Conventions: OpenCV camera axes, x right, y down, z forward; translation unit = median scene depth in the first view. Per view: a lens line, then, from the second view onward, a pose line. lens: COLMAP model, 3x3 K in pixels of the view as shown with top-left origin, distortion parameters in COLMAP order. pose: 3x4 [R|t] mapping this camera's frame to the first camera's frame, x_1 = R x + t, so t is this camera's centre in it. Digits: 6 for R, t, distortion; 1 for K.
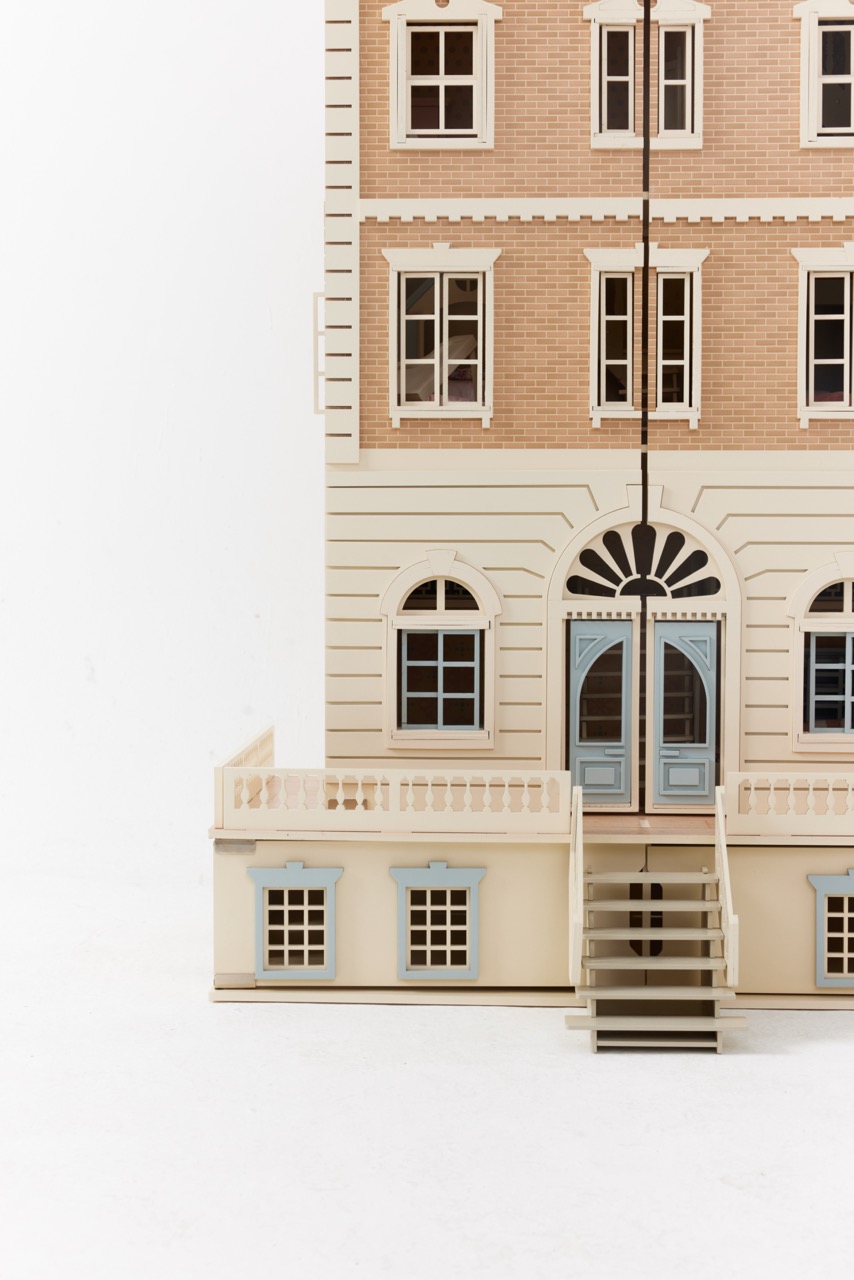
lens RADIAL K [[2500.6, 0, 417.0], [0, 2500.6, 648.9], [0, 0, 1]] dist [-0.012429, 0.000000]
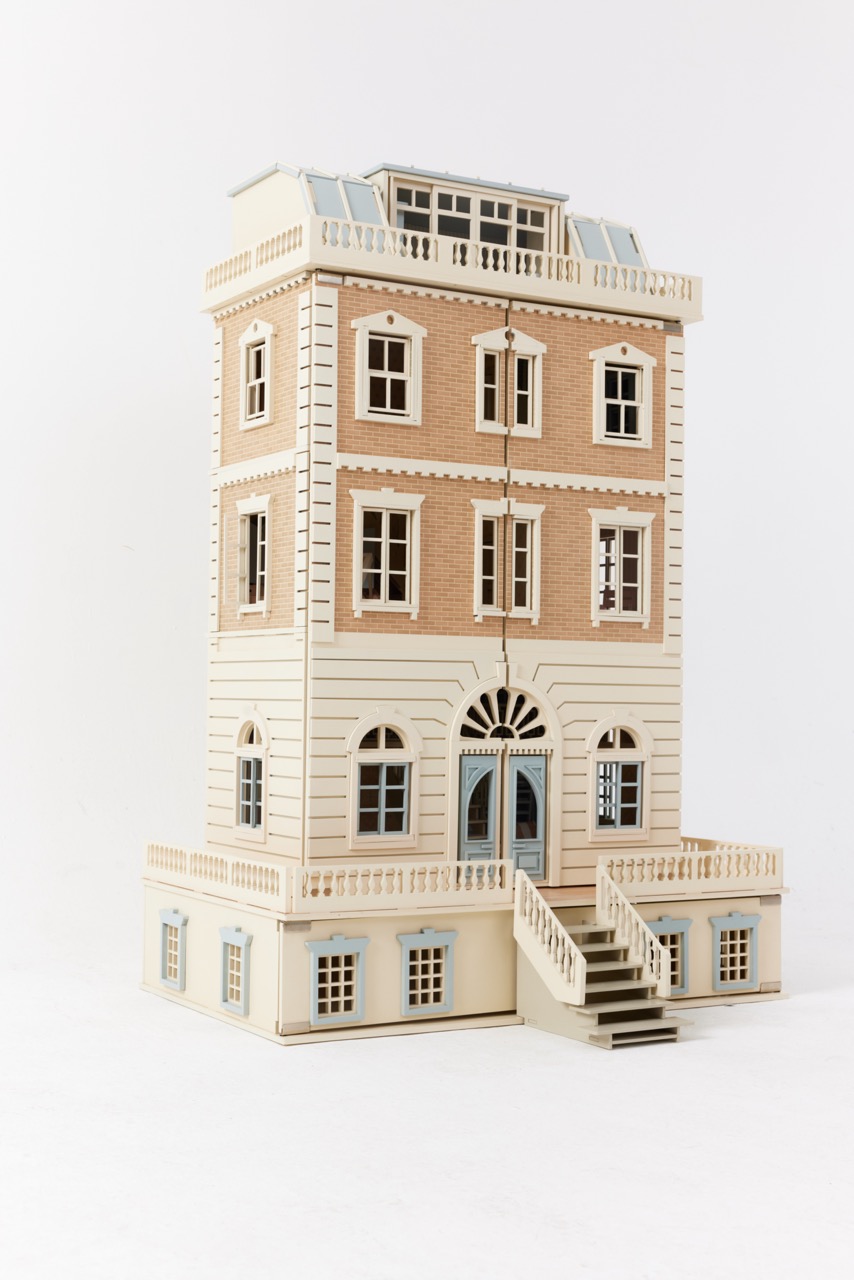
lens RADIAL K [[1877.1, 0, 463.9], [0, 1877.1, 629.7], [0, 0, 1]] dist [-0.013686, 0.000000]
pose [[0.827710, 0.028852, 0.560413, -0.549368], [0.019689, 0.996569, -0.080387, 0.003373], [-0.560810, 0.077571, 0.824303, 0.108409]]
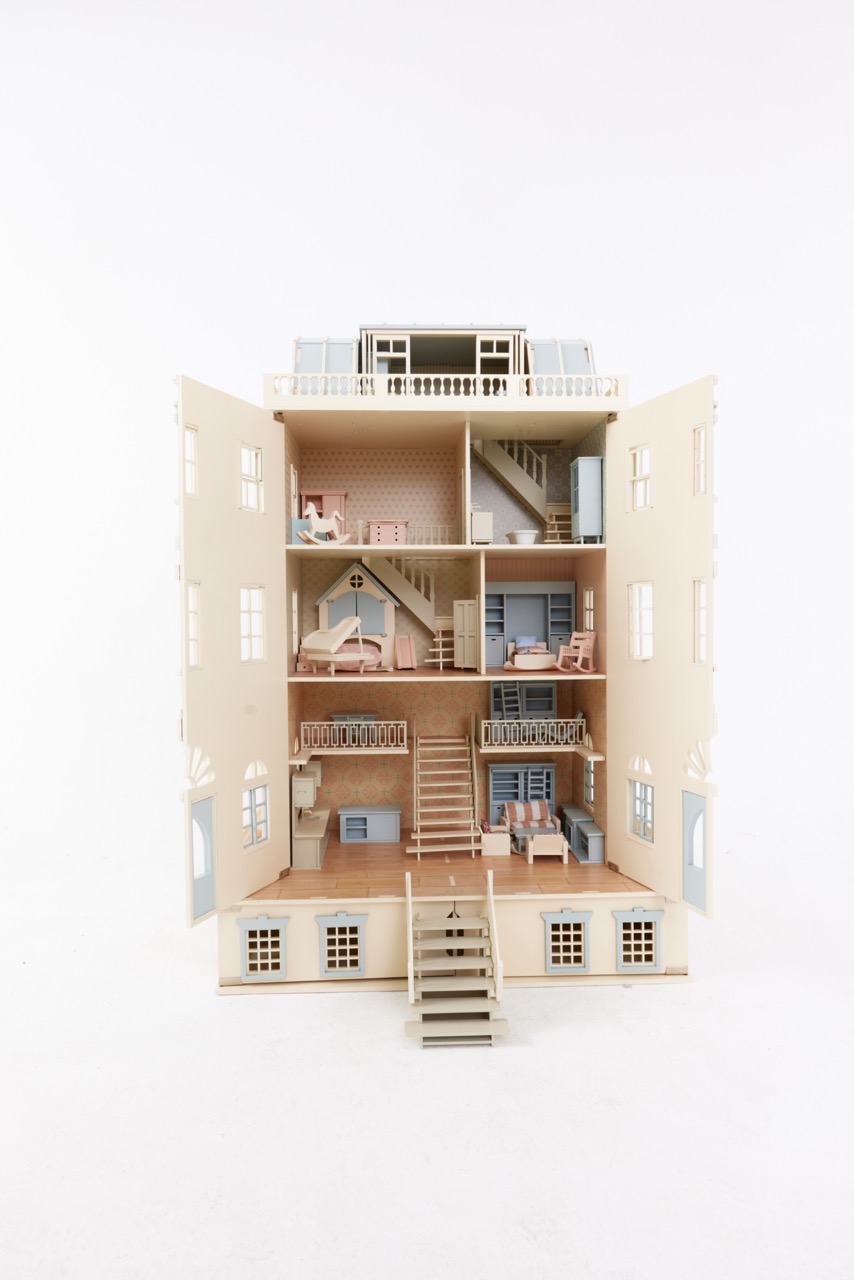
lens RADIAL K [[884.8, 0, 432.2], [0, 884.8, 640.8], [0, 0, 1]] dist [-0.001881, -0.002667]
pose [[0.995389, -0.012593, 0.095092, 0.014688], [0.014874, 0.999617, -0.023319, -0.094630], [-0.094762, 0.024626, 0.995195, 0.332447]]
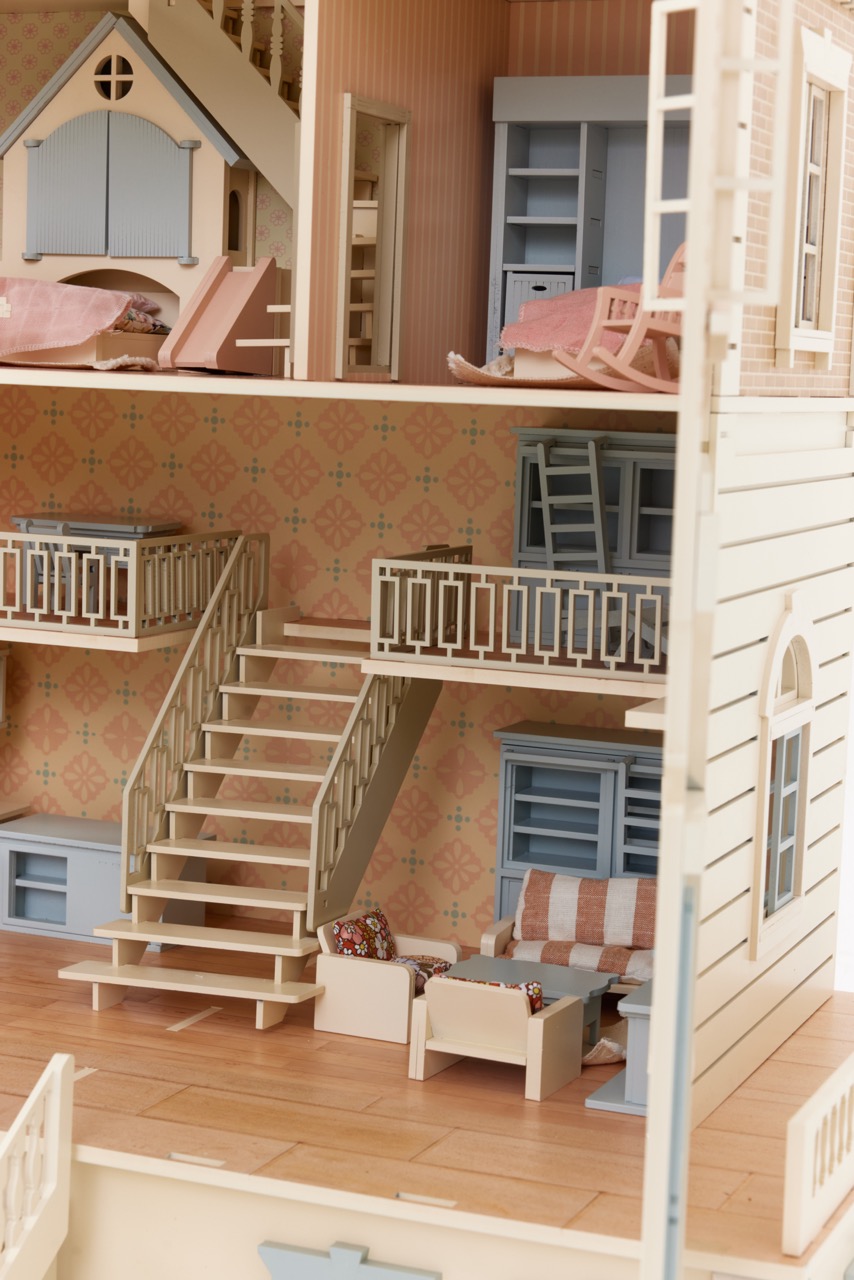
lens RADIAL K [[2500.6, 0, 422.2], [0, 2500.6, 646.7], [0, 0, 1]] dist [-0.012429, 0.000000]
pose [[0.941488, 0.069044, -0.329899, 0.332538], [-0.053127, 0.996958, 0.057033, -0.057986], [0.332833, -0.036170, 0.942292, 0.518690]]
